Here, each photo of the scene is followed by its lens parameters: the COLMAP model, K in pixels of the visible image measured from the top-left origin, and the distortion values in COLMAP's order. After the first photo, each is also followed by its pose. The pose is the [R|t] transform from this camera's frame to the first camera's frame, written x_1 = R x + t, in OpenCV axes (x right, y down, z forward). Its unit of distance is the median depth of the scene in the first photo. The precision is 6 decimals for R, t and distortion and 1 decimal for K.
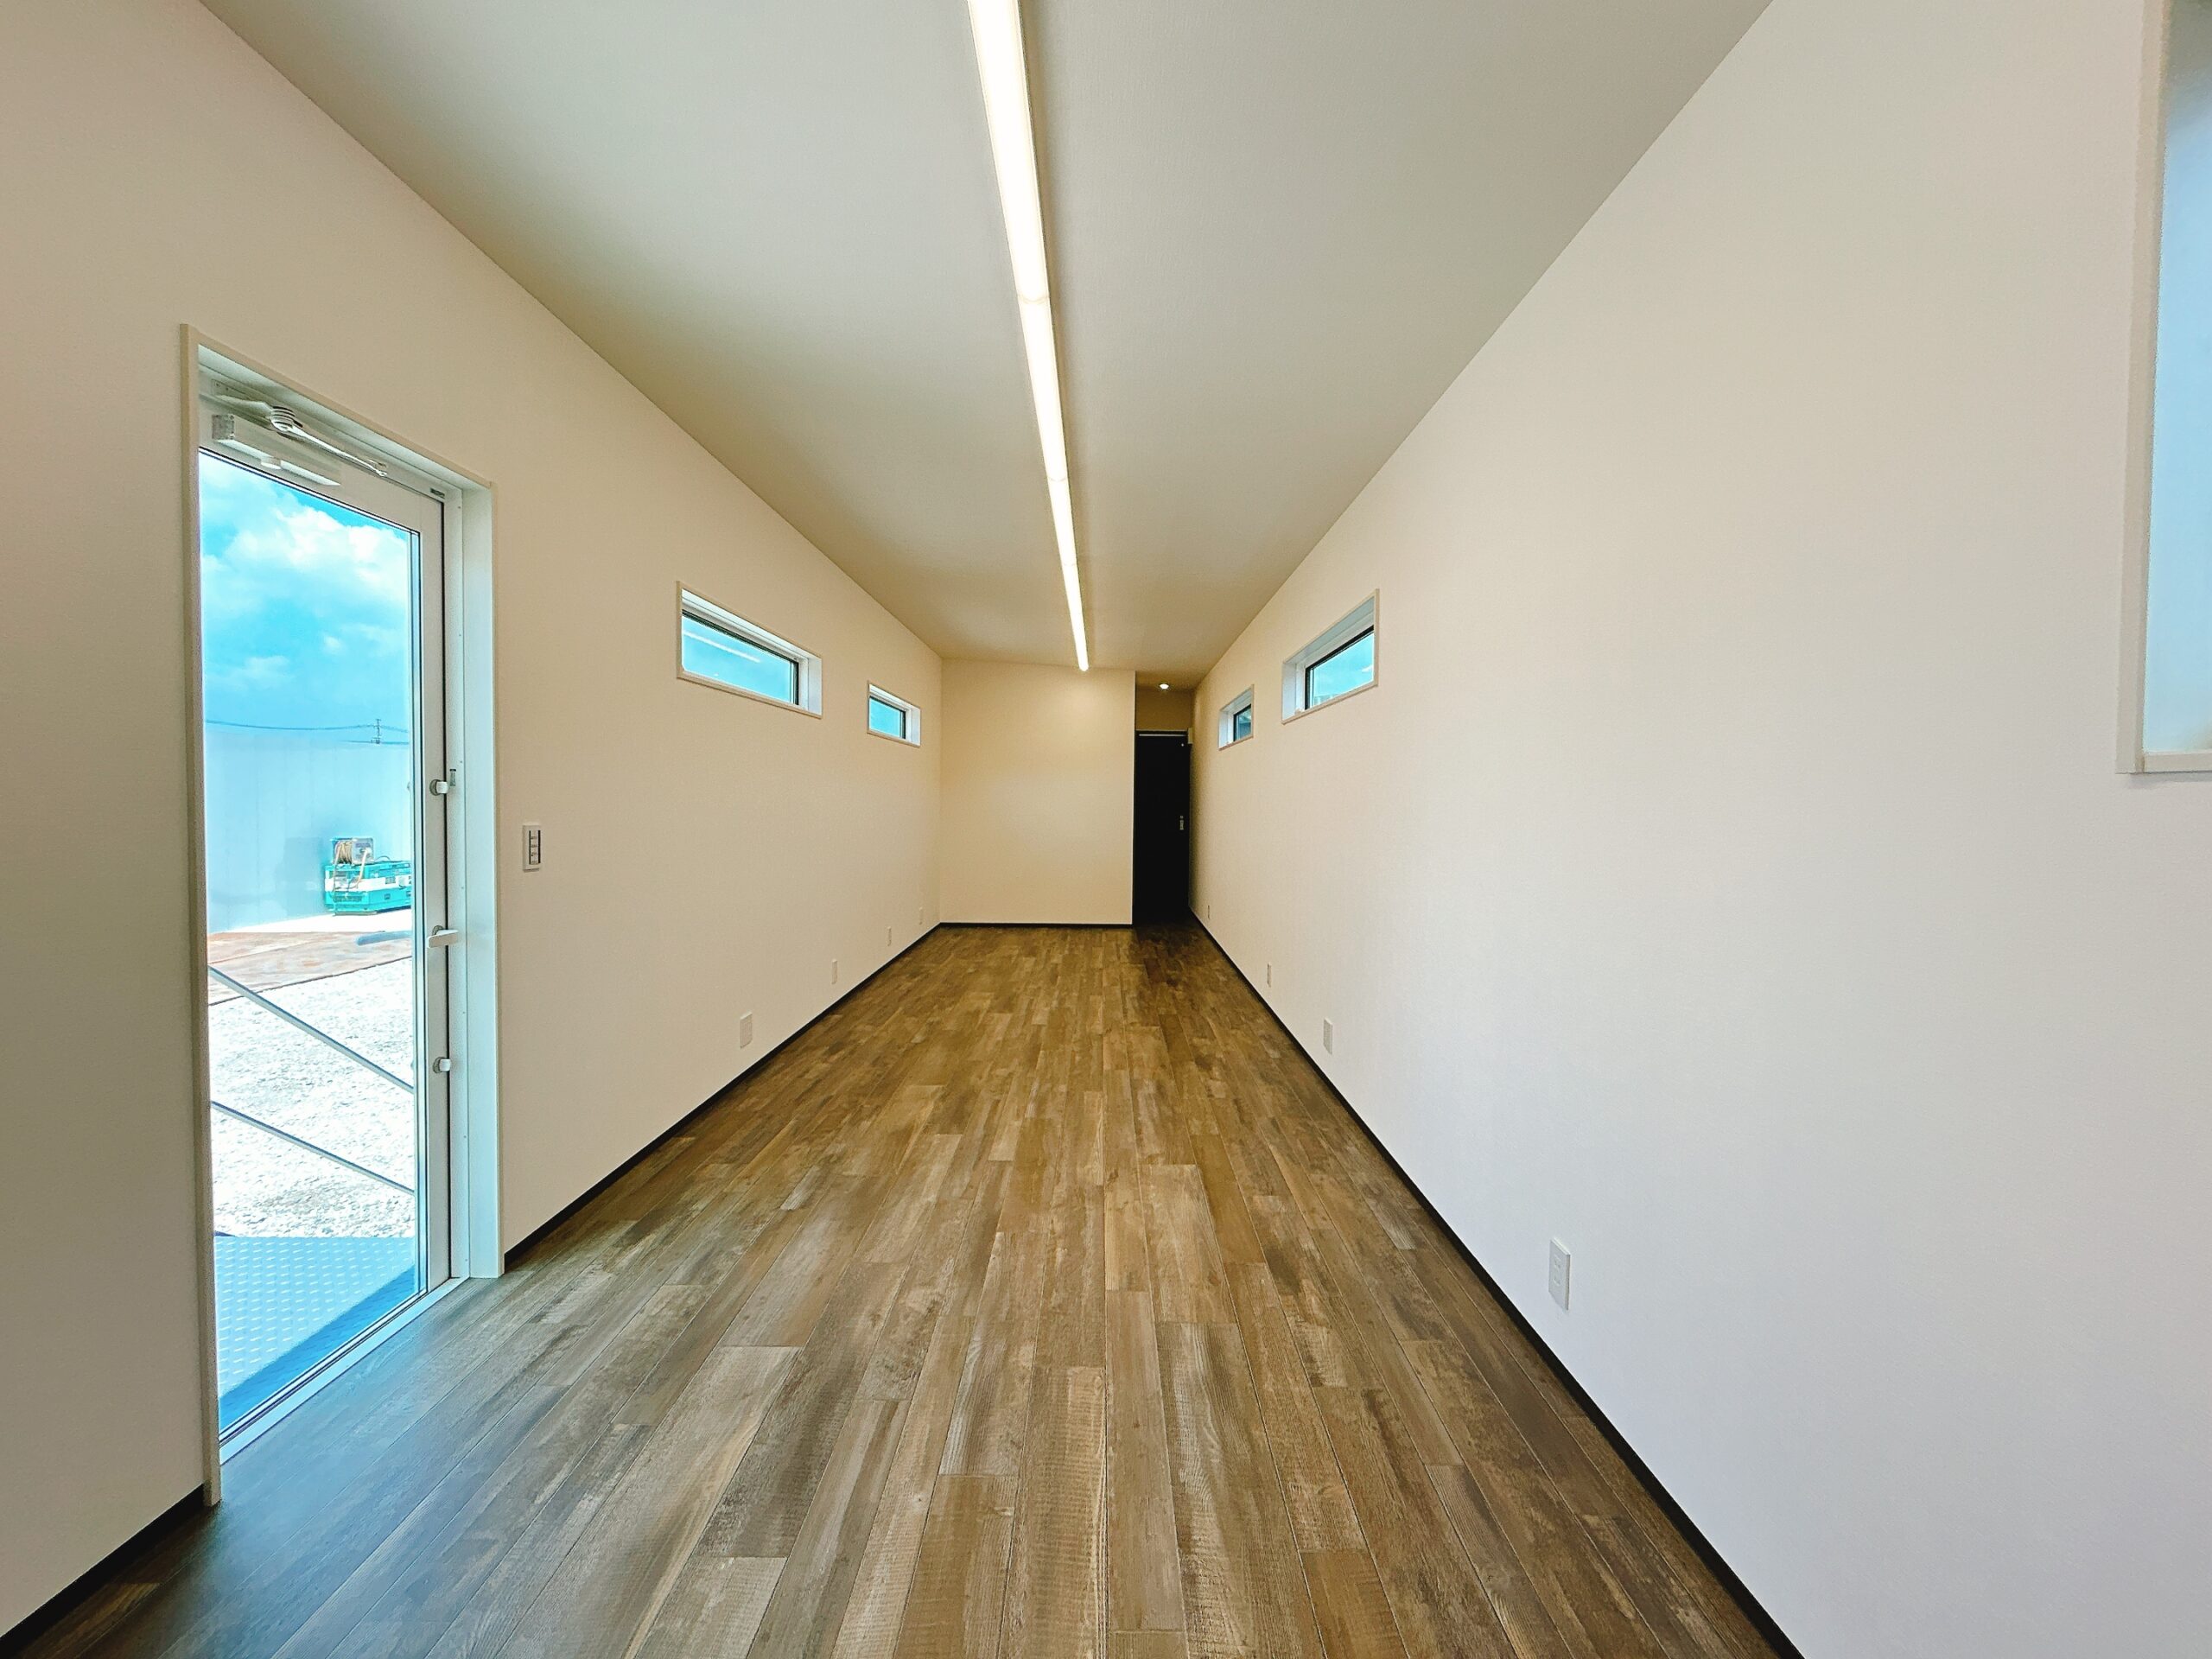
lens RADIAL K [[894.0, 0, 1104.9], [0, 894.0, 825.4], [0, 0, 1]] dist [0.000441, -0.000129]
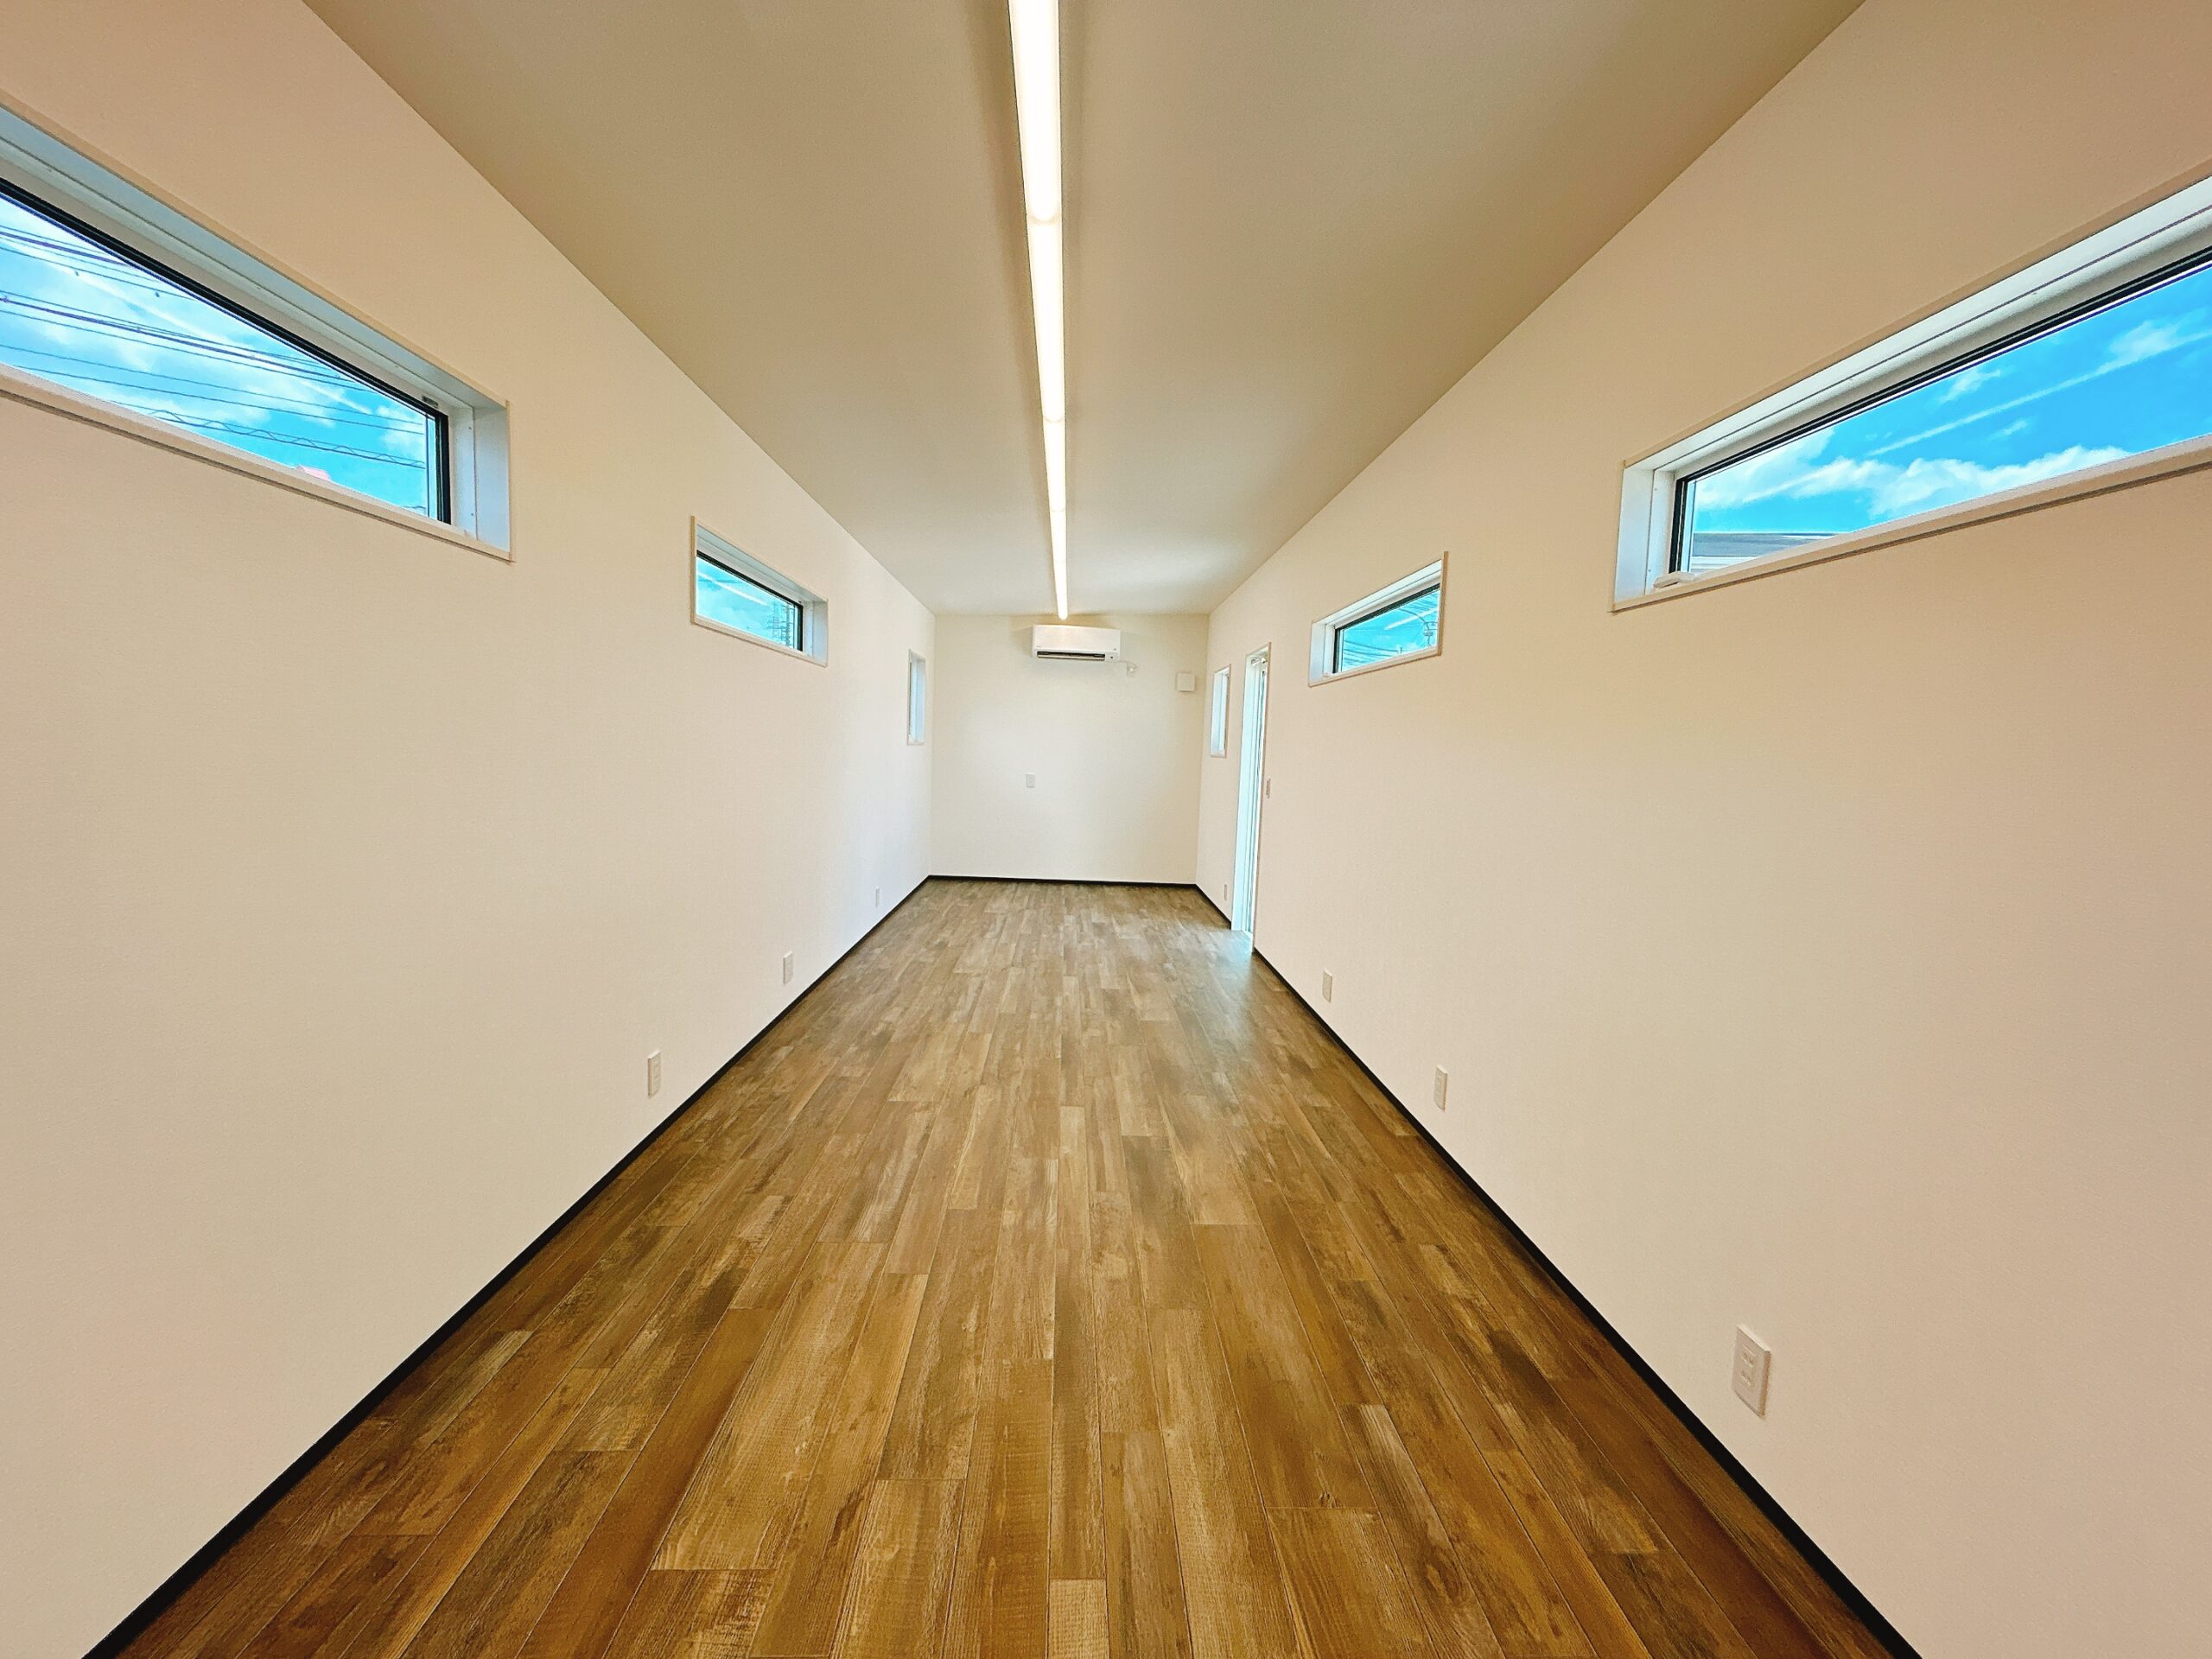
lens RADIAL K [[894.0, 0, 1101.3], [0, 894.0, 824.8], [0, 0, 1]] dist [0.000441, -0.000129]
pose [[-0.998398, -0.043037, -0.036732, -0.129173], [-0.046928, 0.992527, 0.112636, -0.081987], [0.031610, 0.114180, -0.992957, 1.907584]]
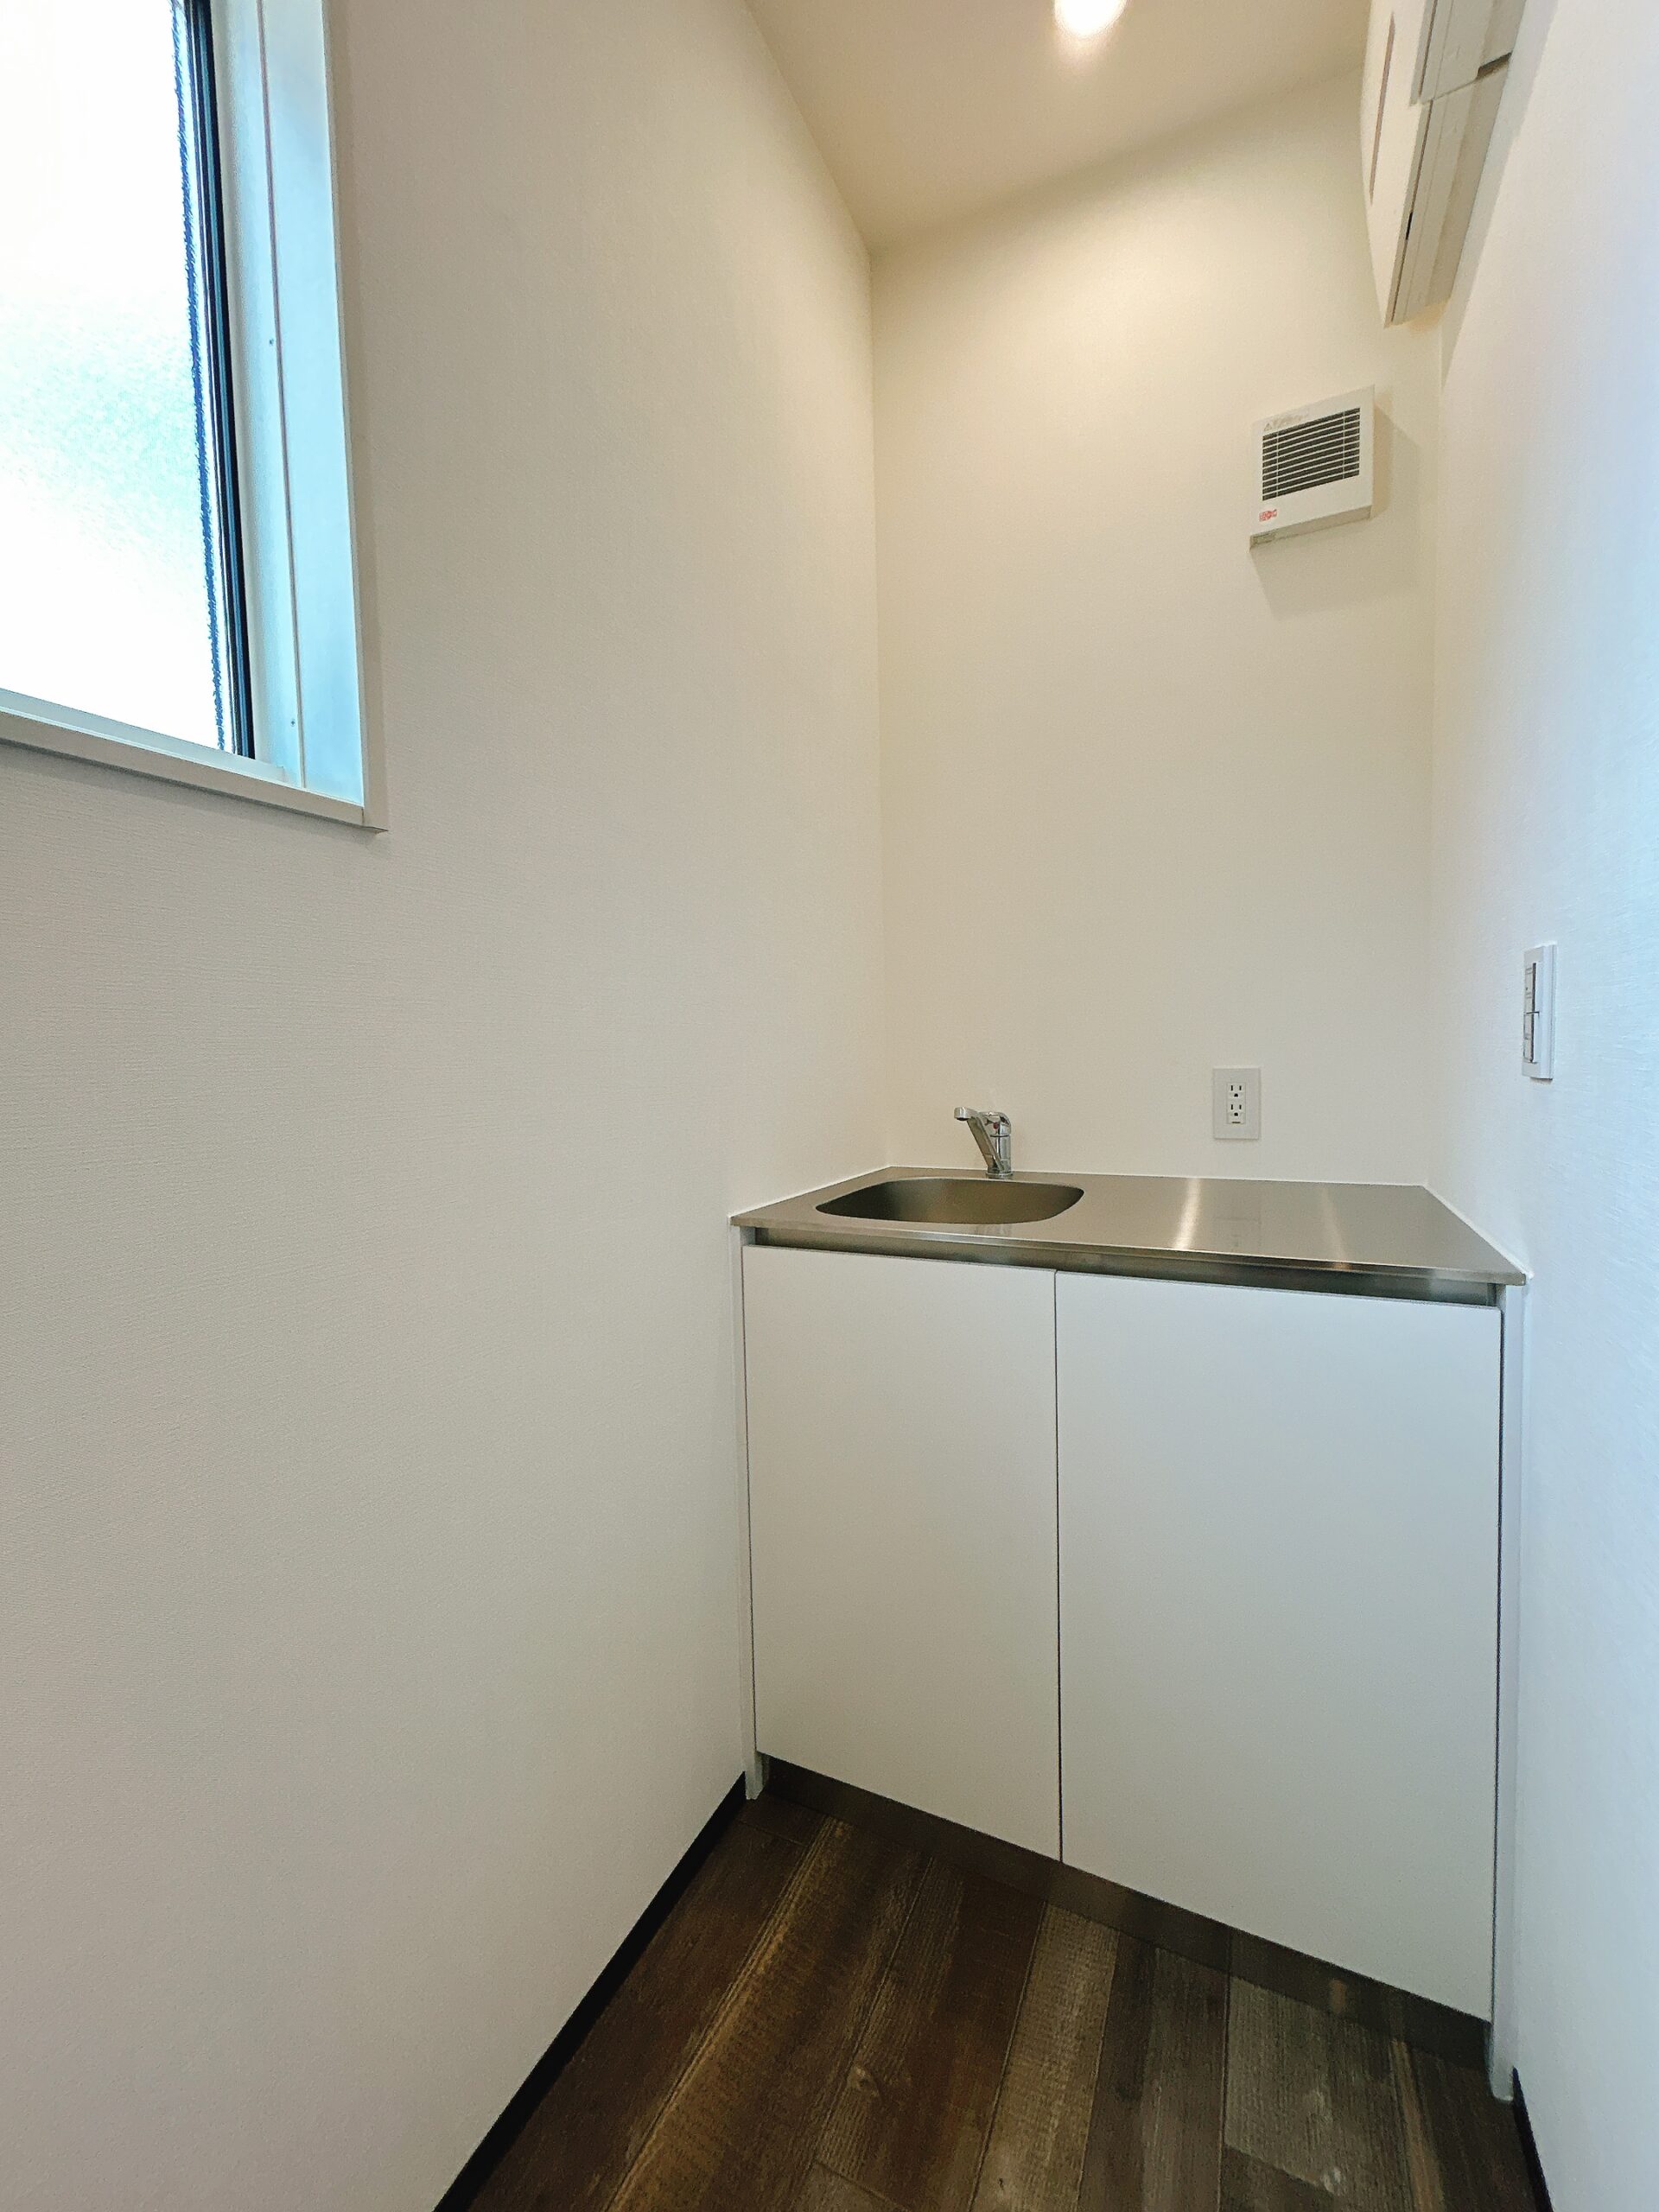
lens RADIAL K [[894.0, 0, 832.5], [0, 894.0, 1105.2], [0, 0, 1]] dist [0.000441, -0.000129]
pose [[-0.899943, -0.008747, 0.435919, -0.239372], [0.030459, 0.996095, 0.082870, 0.043766], [-0.434942, 0.087856, -0.896162, 1.019241]]
